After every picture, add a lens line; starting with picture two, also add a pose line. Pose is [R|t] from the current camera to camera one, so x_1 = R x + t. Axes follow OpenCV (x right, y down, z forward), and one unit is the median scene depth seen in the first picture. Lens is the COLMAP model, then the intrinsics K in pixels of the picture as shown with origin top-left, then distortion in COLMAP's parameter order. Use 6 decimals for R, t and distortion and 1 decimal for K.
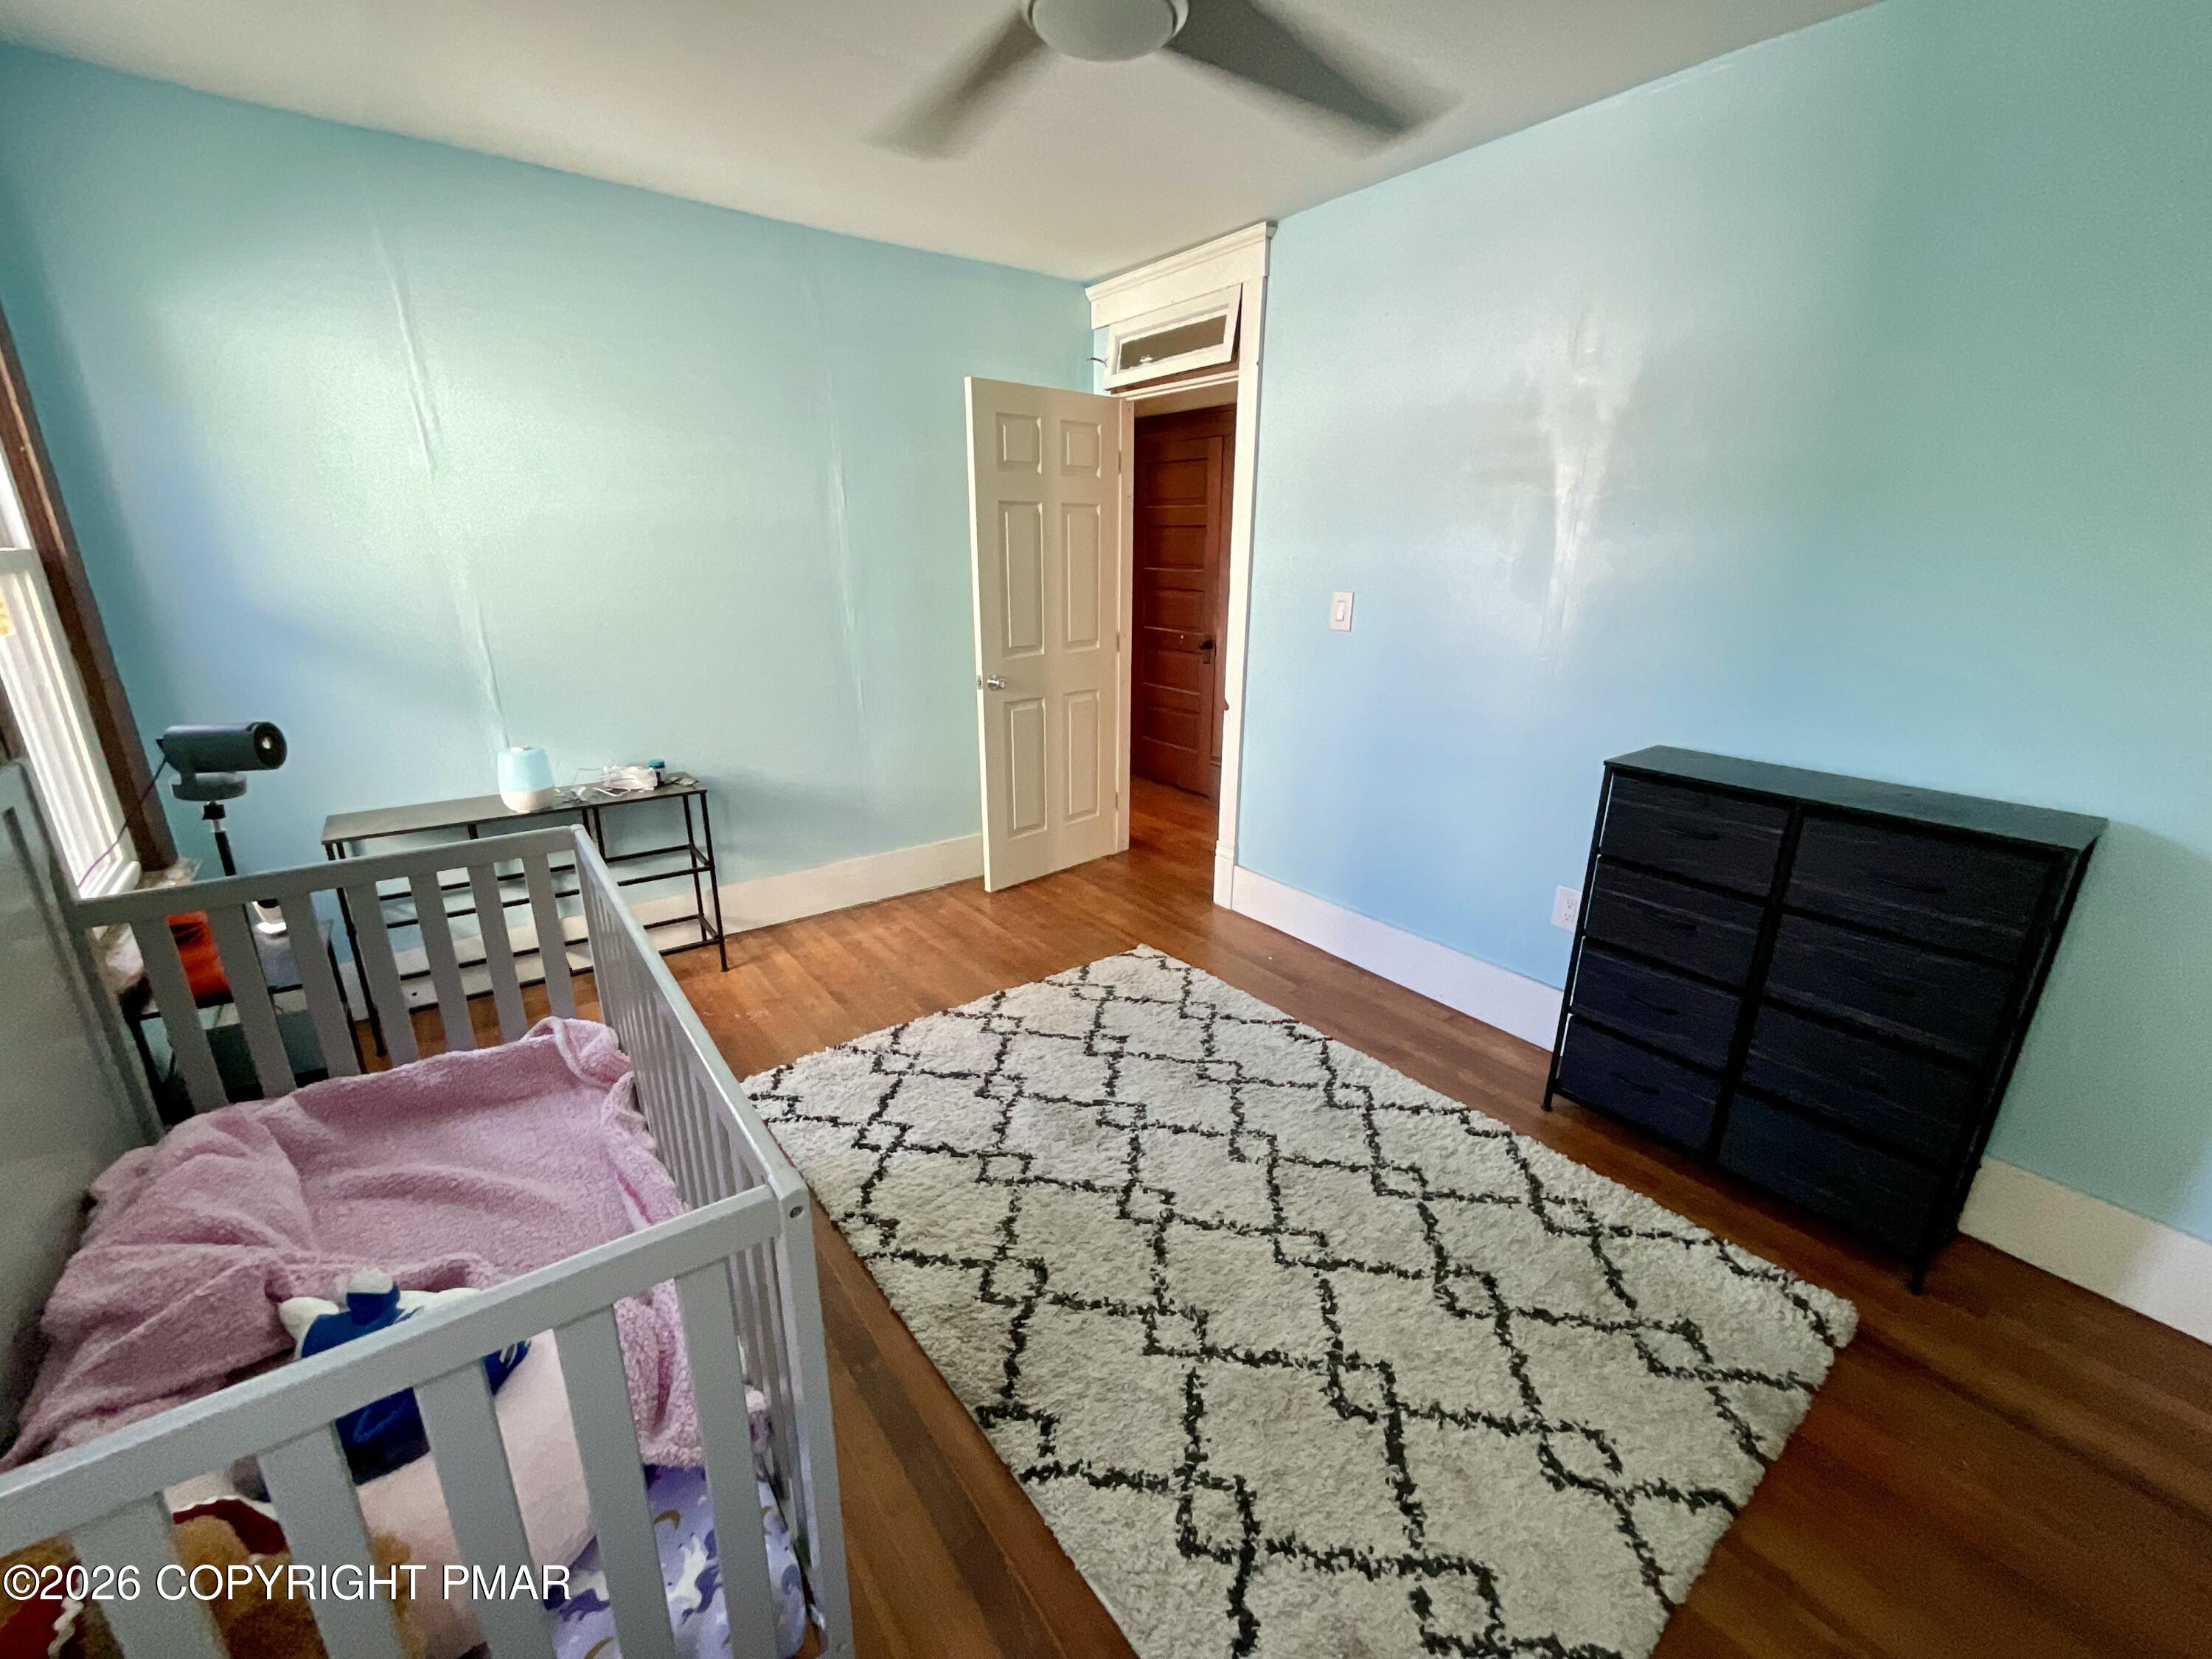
lens RADIAL K [[901.1, 0, 1105.3], [0, 901.1, 825.0], [0, 0, 1]] dist [-0.000238, -0.000537]
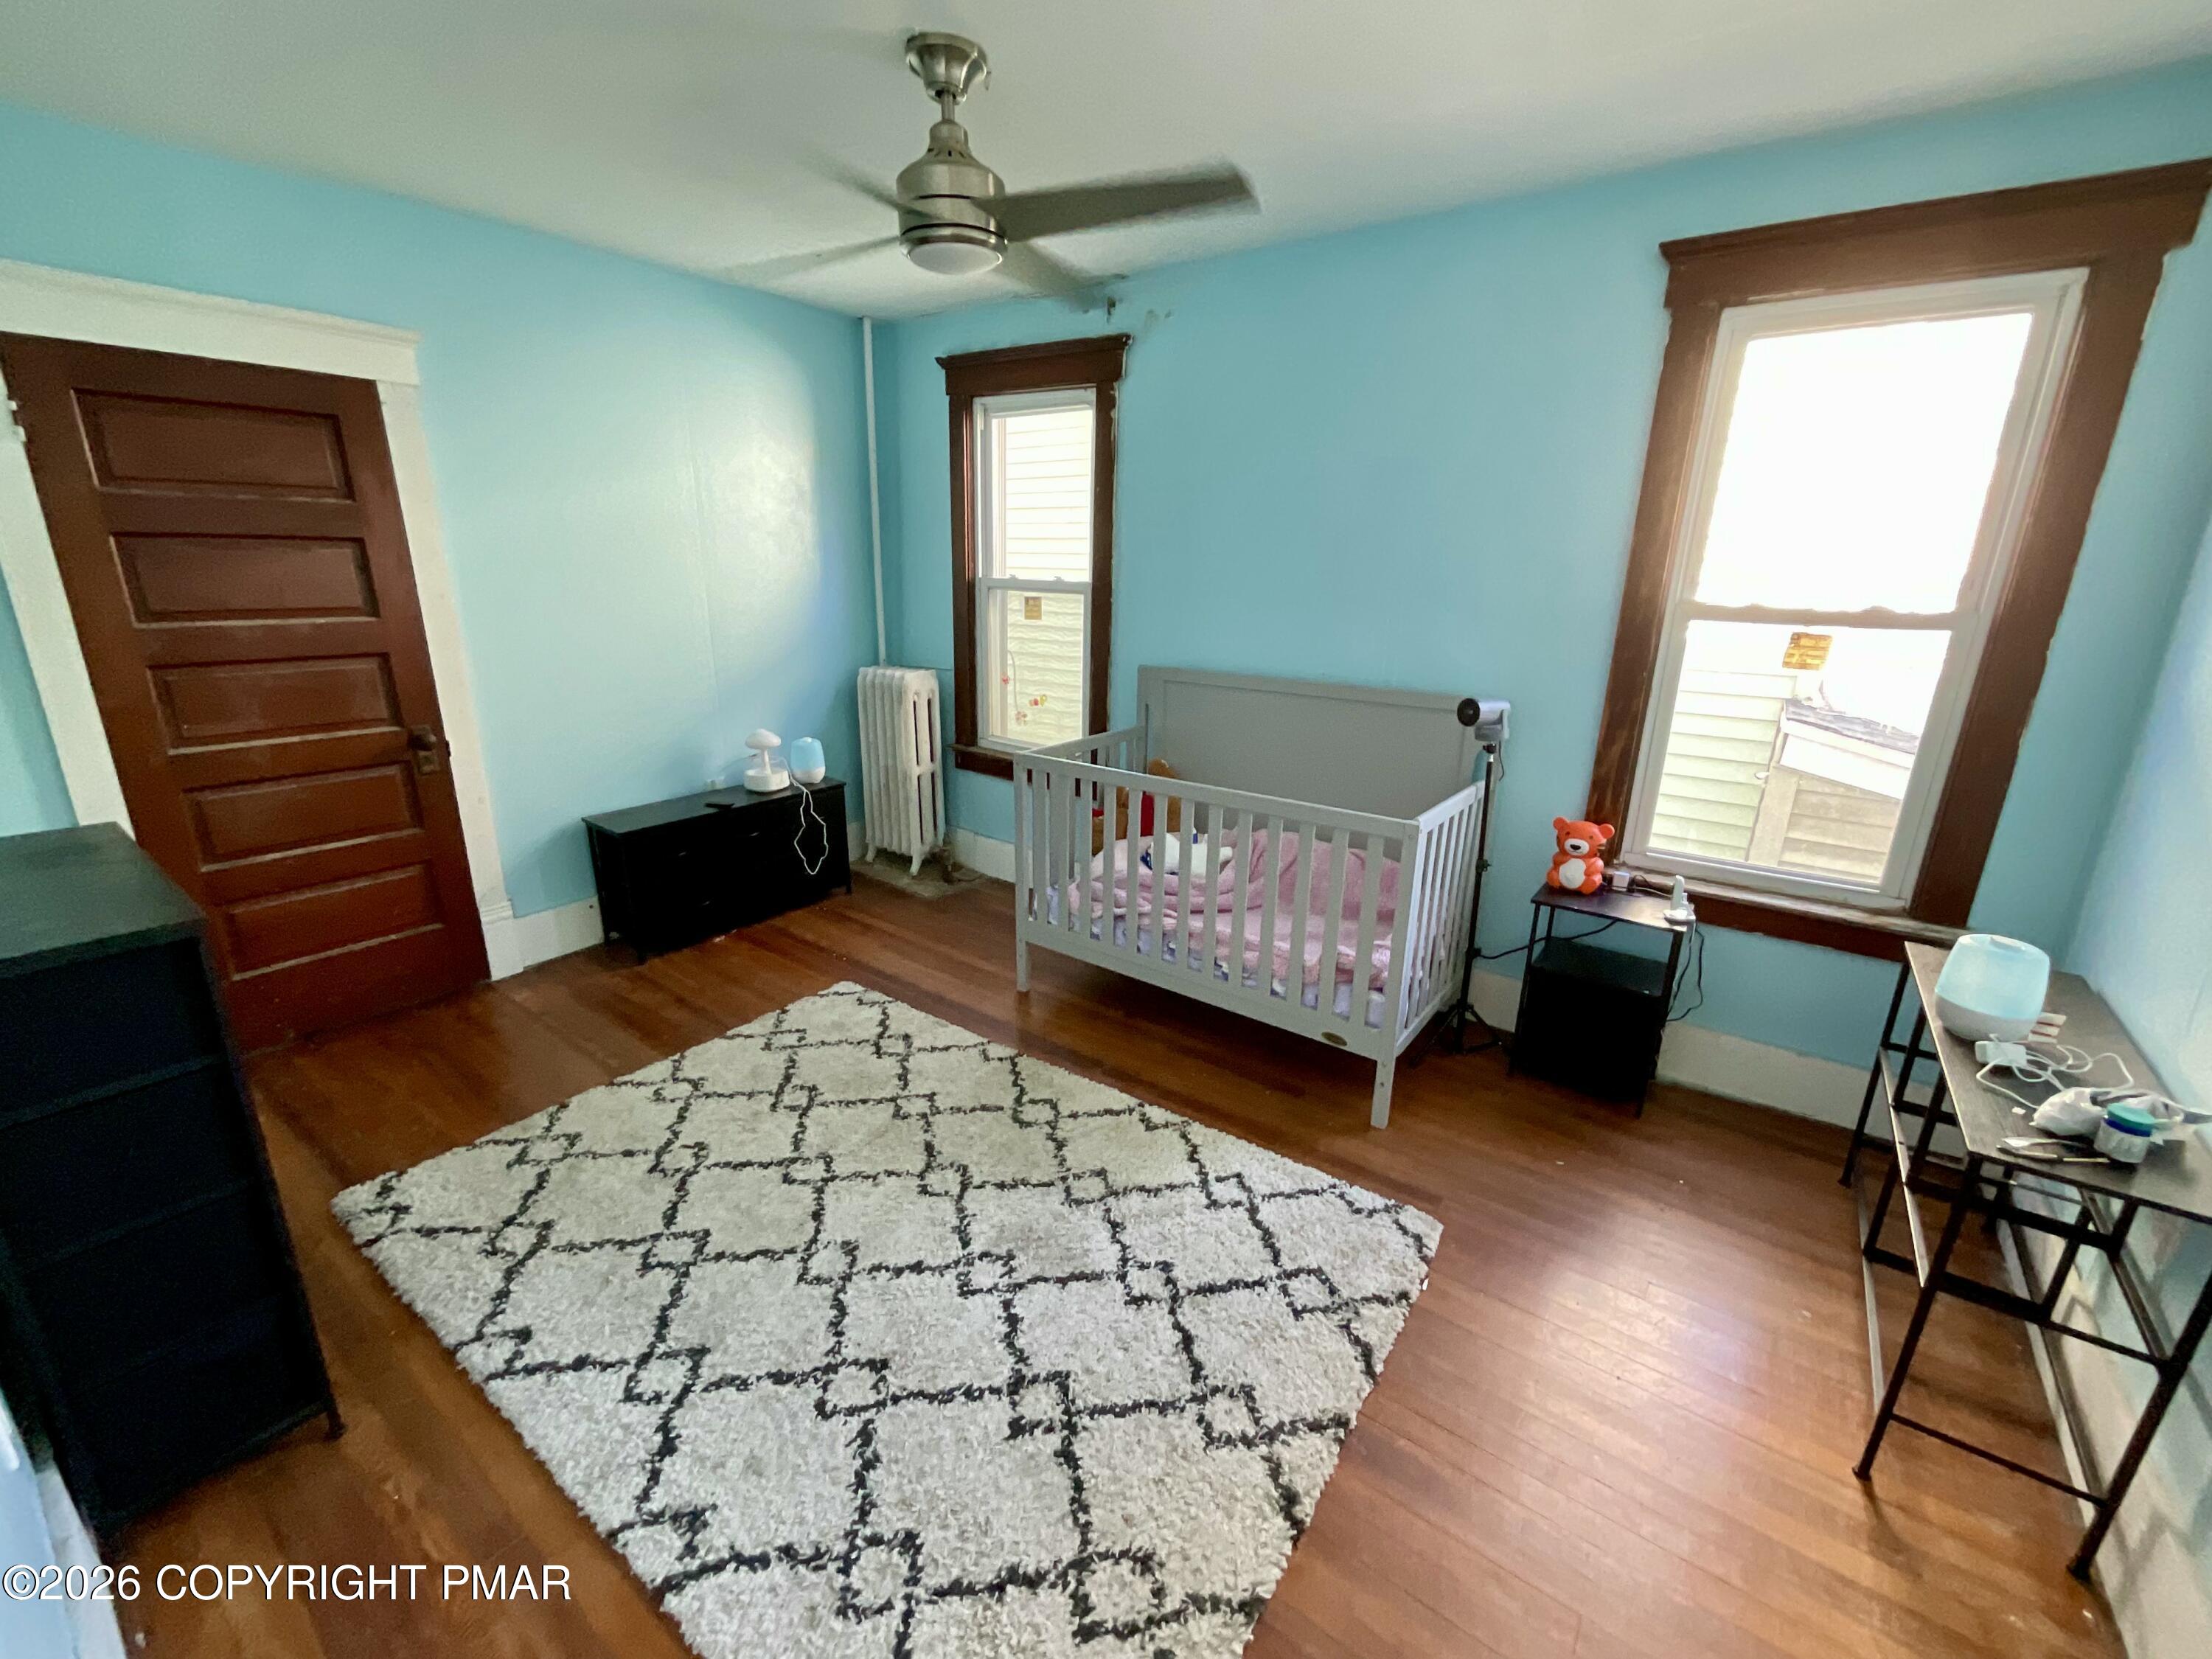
lens RADIAL K [[901.1, 0, 1103.2], [0, 901.1, 826.1], [0, 0, 1]] dist [-0.000238, -0.000537]
pose [[-0.958728, 0.053674, -0.279212, 0.130490], [-0.110888, 0.833670, 0.541015, -0.499080], [0.261809, 0.549648, -0.793312, 1.535035]]
